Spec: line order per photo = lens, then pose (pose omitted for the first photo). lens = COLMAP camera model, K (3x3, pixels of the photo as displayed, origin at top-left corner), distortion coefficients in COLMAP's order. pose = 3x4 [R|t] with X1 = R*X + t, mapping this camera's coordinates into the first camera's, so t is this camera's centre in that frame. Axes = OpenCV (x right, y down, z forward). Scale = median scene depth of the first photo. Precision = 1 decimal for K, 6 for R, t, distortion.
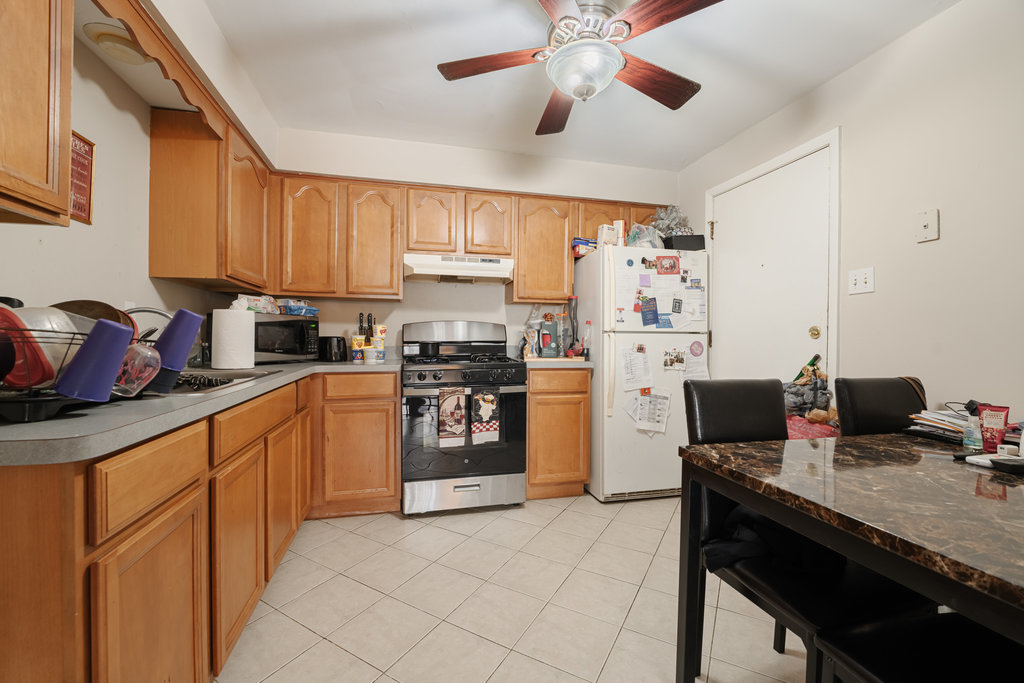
lens RADIAL K [[418.7, 0, 511.3], [0, 418.7, 341.7], [0, 0, 1]] dist [-0.014484, -0.000128]
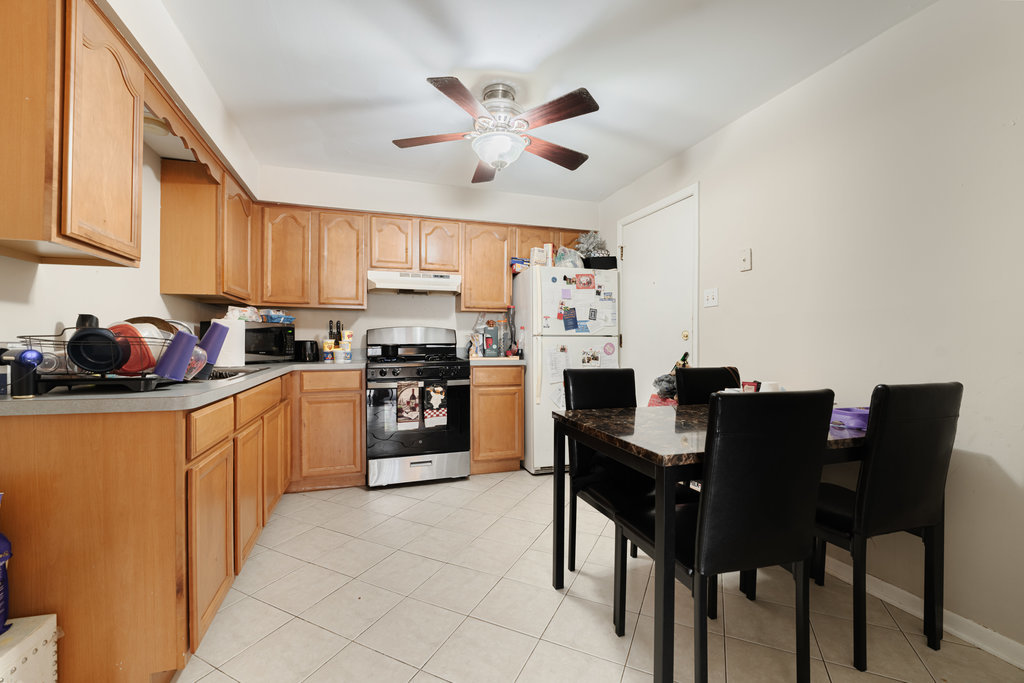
lens RADIAL K [[418.7, 0, 507.3], [0, 418.7, 342.2], [0, 0, 1]] dist [-0.014484, -0.000128]
pose [[0.997482, -0.005461, 0.070704, 0.059304], [0.005867, 0.999967, -0.005540, 0.002442], [-0.070671, 0.005941, 0.997482, -0.232636]]
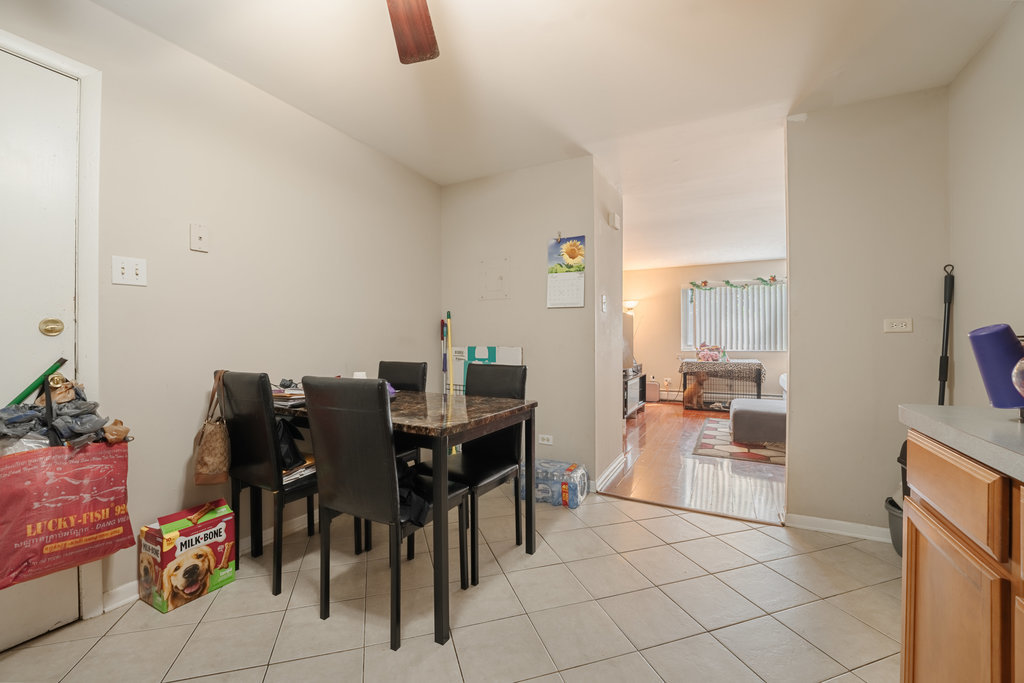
lens RADIAL K [[418.7, 0, 508.2], [0, 418.7, 341.2], [0, 0, 1]] dist [-0.014484, -0.000128]
pose [[-0.736005, -0.004306, 0.676962, -0.253370], [-0.000547, 0.999983, 0.005766, -0.002029], [-0.676976, 0.003873, -0.735995, 0.809911]]
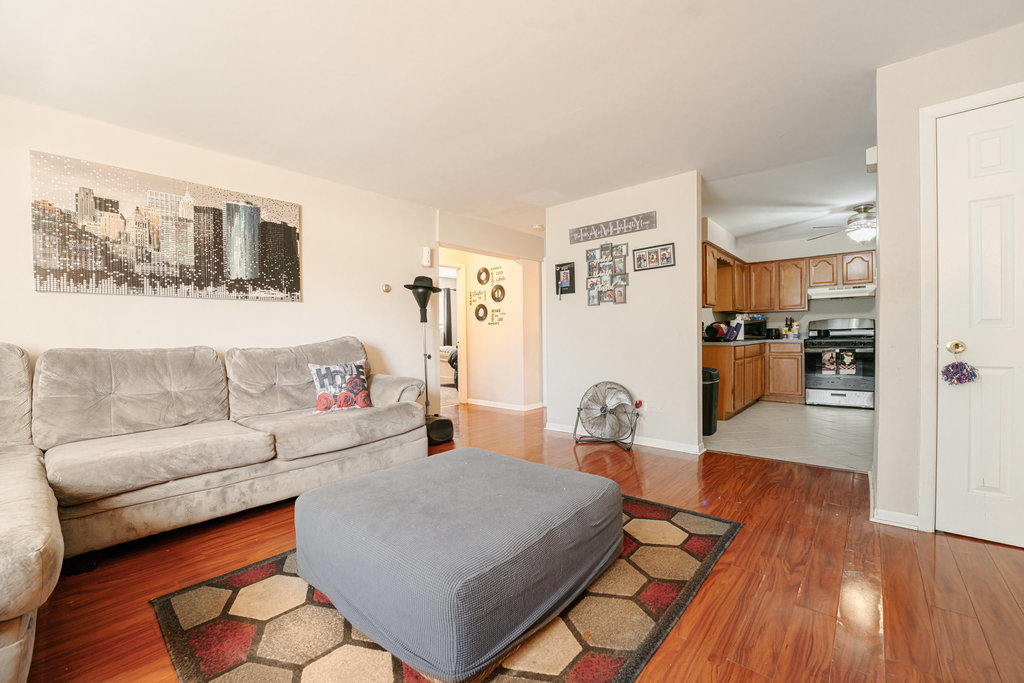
lens RADIAL K [[418.7, 0, 512.7], [0, 418.7, 341.7], [0, 0, 1]] dist [-0.014484, -0.000128]
pose [[0.569970, -0.004287, -0.821654, 0.693846], [0.014751, 0.999879, 0.005016, 0.030993], [0.821533, -0.014979, 0.569964, -1.611882]]
